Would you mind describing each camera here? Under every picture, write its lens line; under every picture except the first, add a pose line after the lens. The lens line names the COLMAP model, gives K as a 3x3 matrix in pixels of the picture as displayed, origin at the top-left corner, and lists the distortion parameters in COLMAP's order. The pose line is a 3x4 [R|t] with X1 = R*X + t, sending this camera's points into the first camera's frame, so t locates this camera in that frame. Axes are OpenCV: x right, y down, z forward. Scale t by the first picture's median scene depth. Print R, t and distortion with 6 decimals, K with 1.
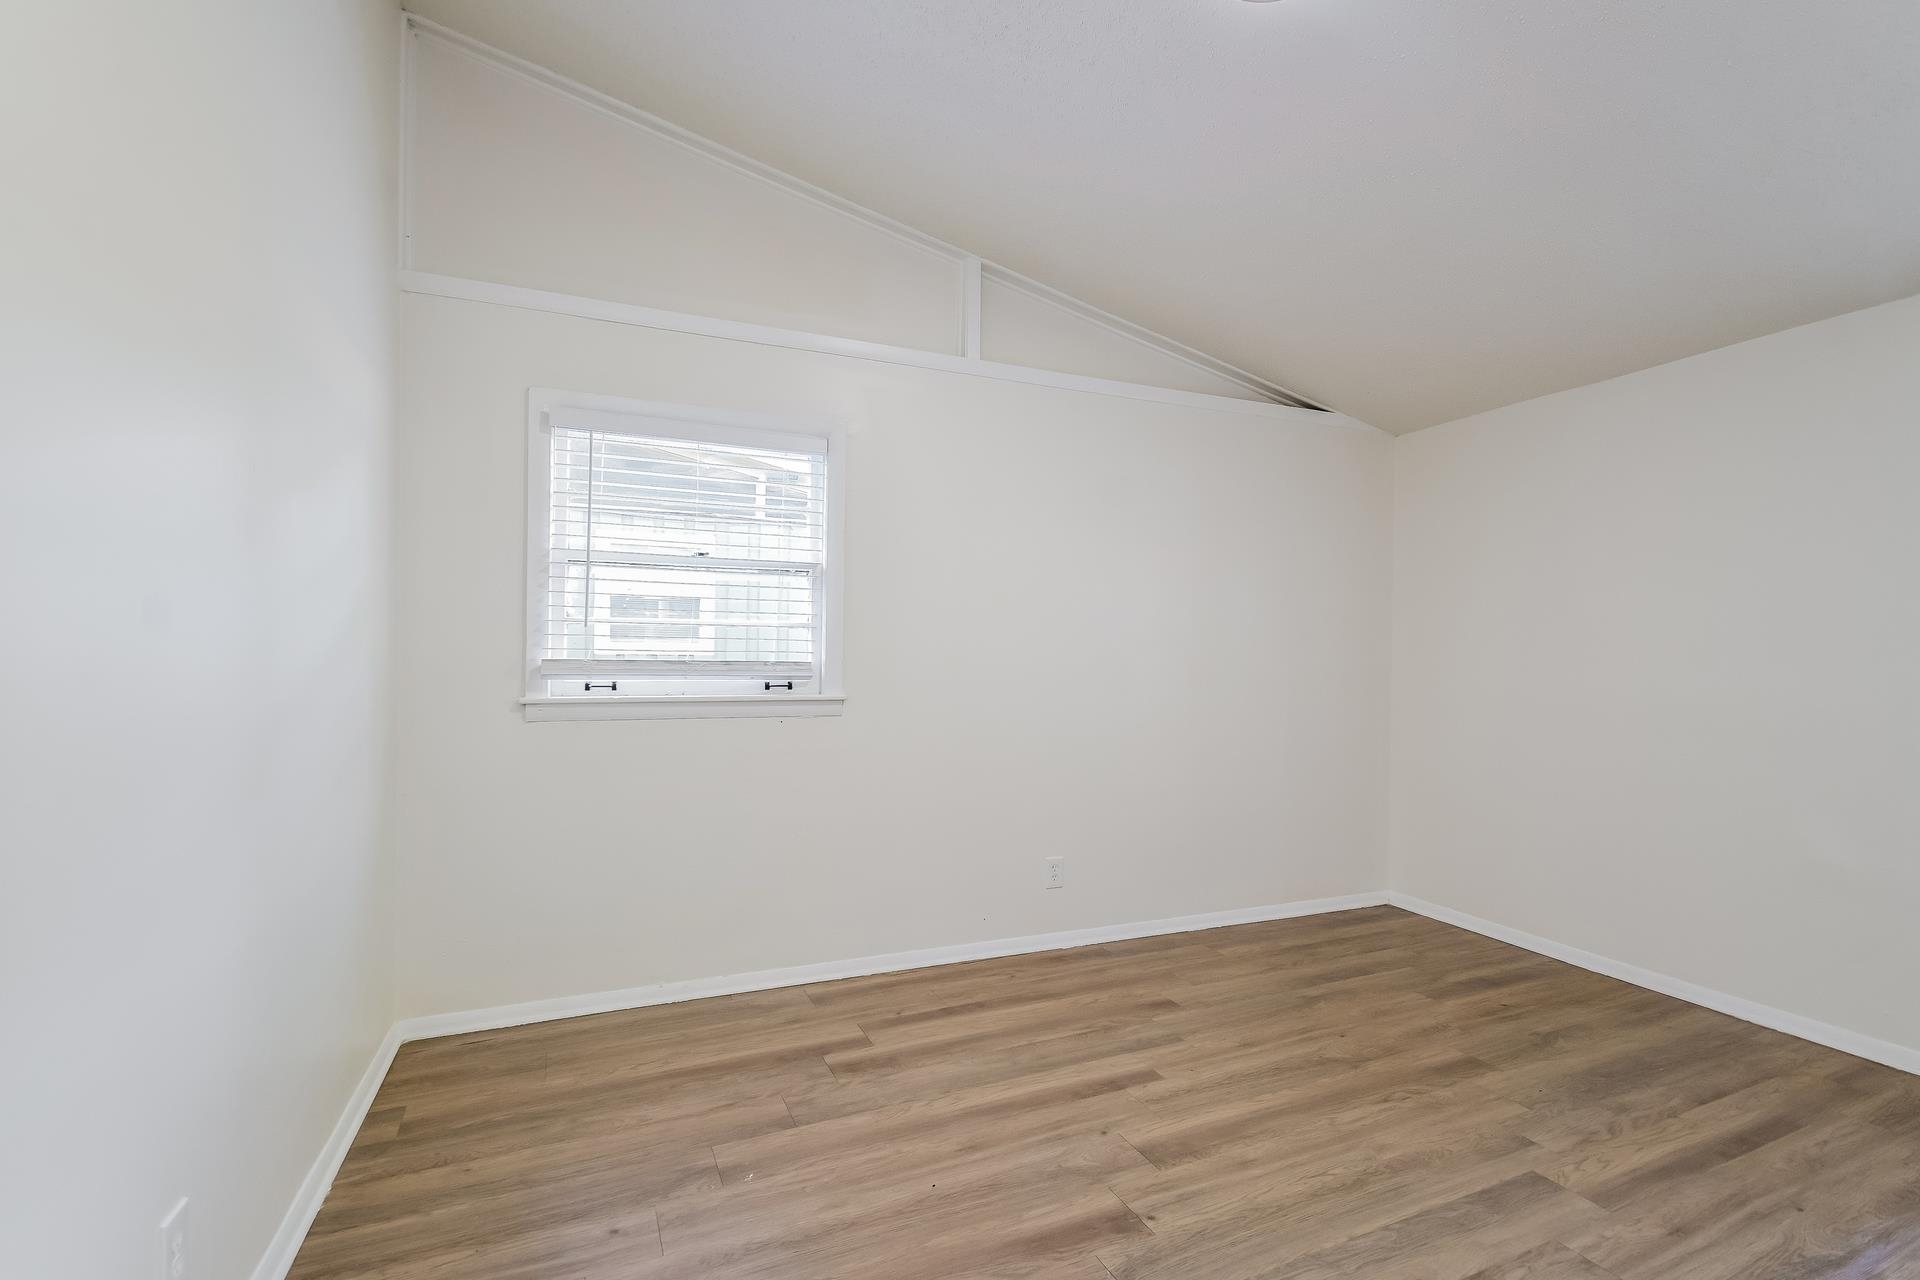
lens RADIAL K [[865.2, 0, 965.8], [0, 865.2, 645.1], [0, 0, 1]] dist [0.041191, -0.017456]
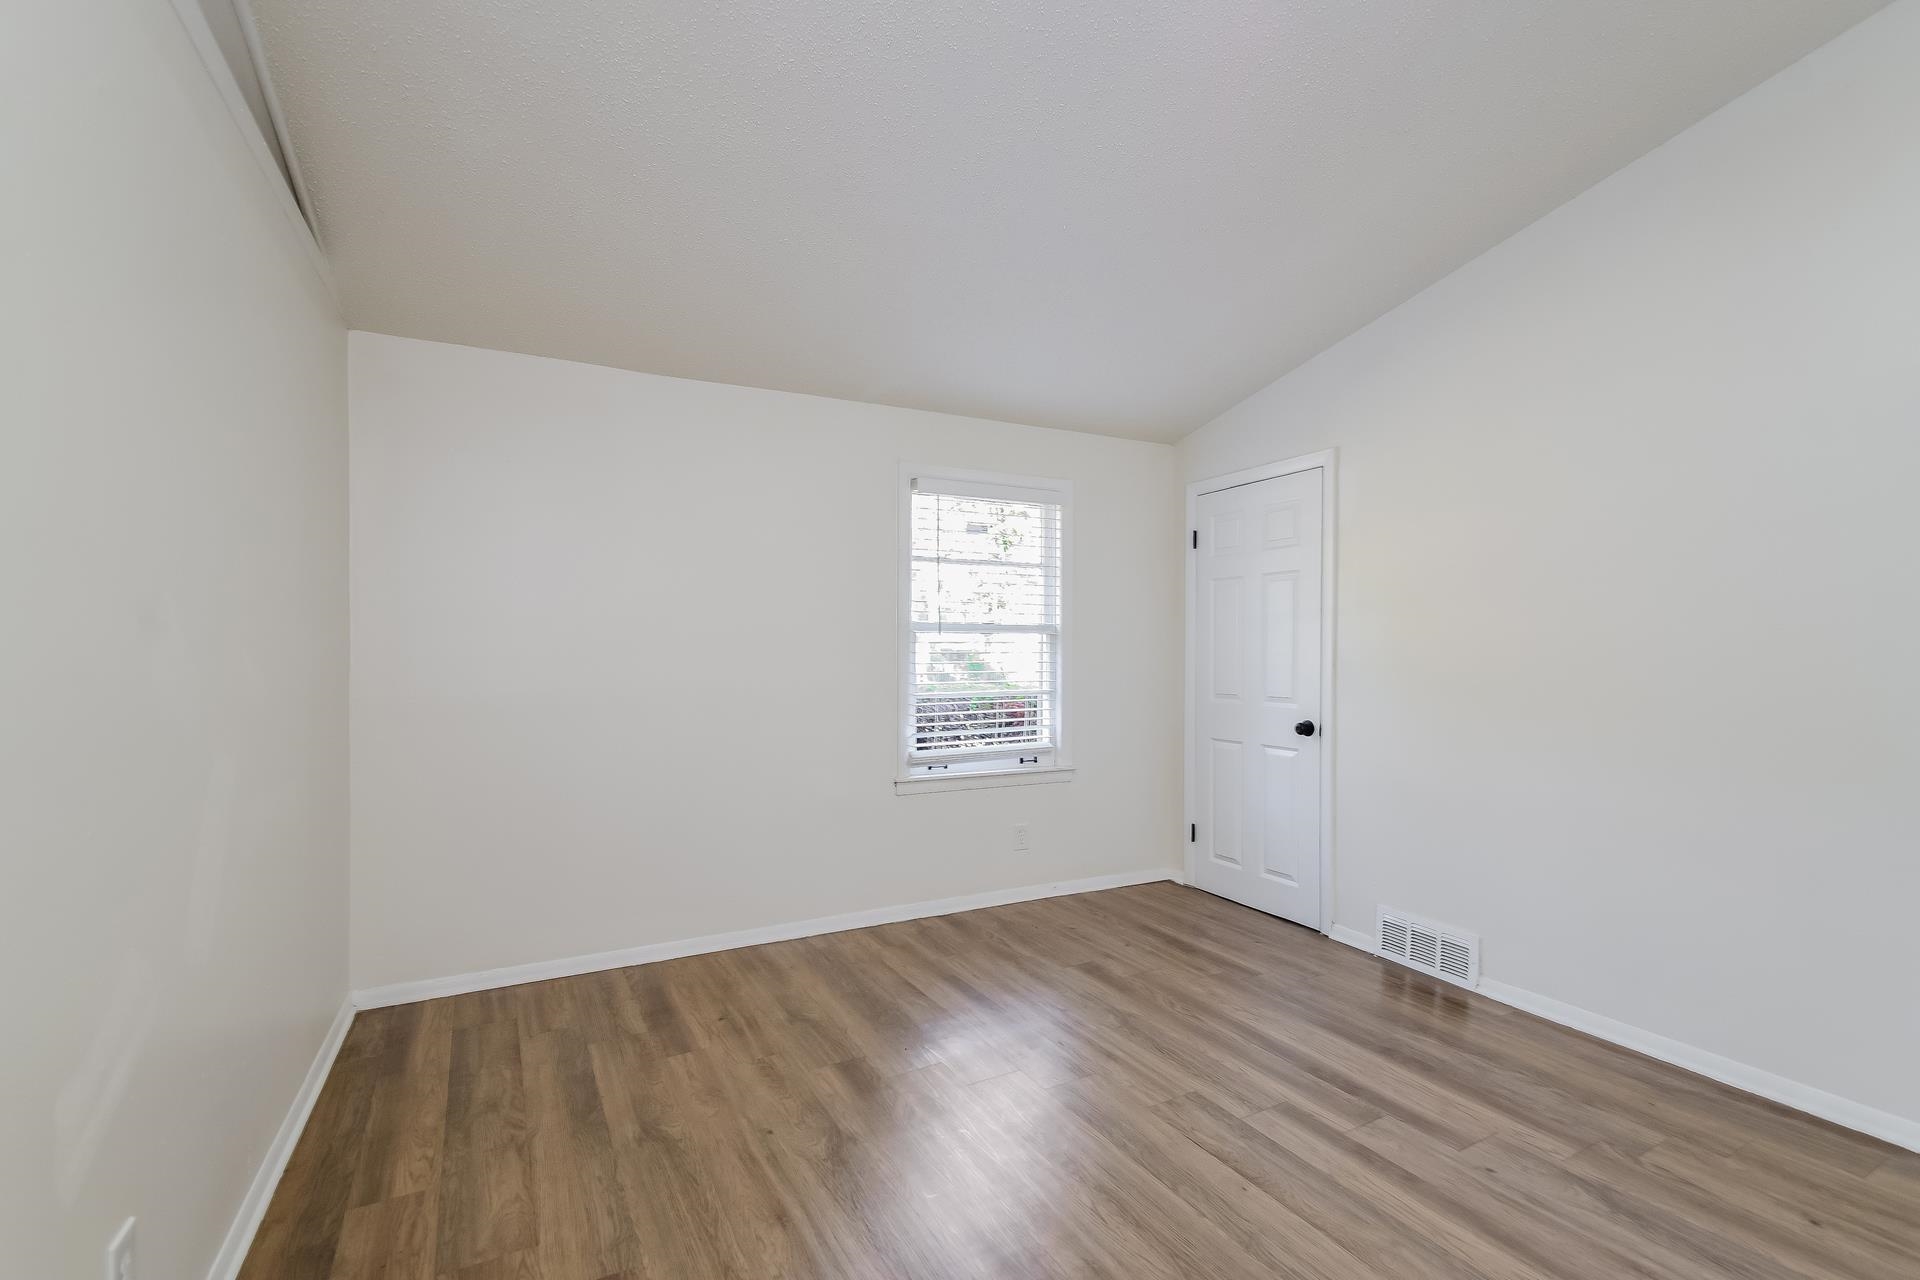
lens RADIAL K [[865.2, 0, 965.8], [0, 865.2, 645.1], [0, 0, 1]] dist [0.041191, -0.017456]
pose [[-0.070366, -0.003127, 0.997516, -0.333352], [-0.004044, 0.999988, 0.002849, 0.010890], [-0.997513, -0.003833, -0.070378, 0.829800]]
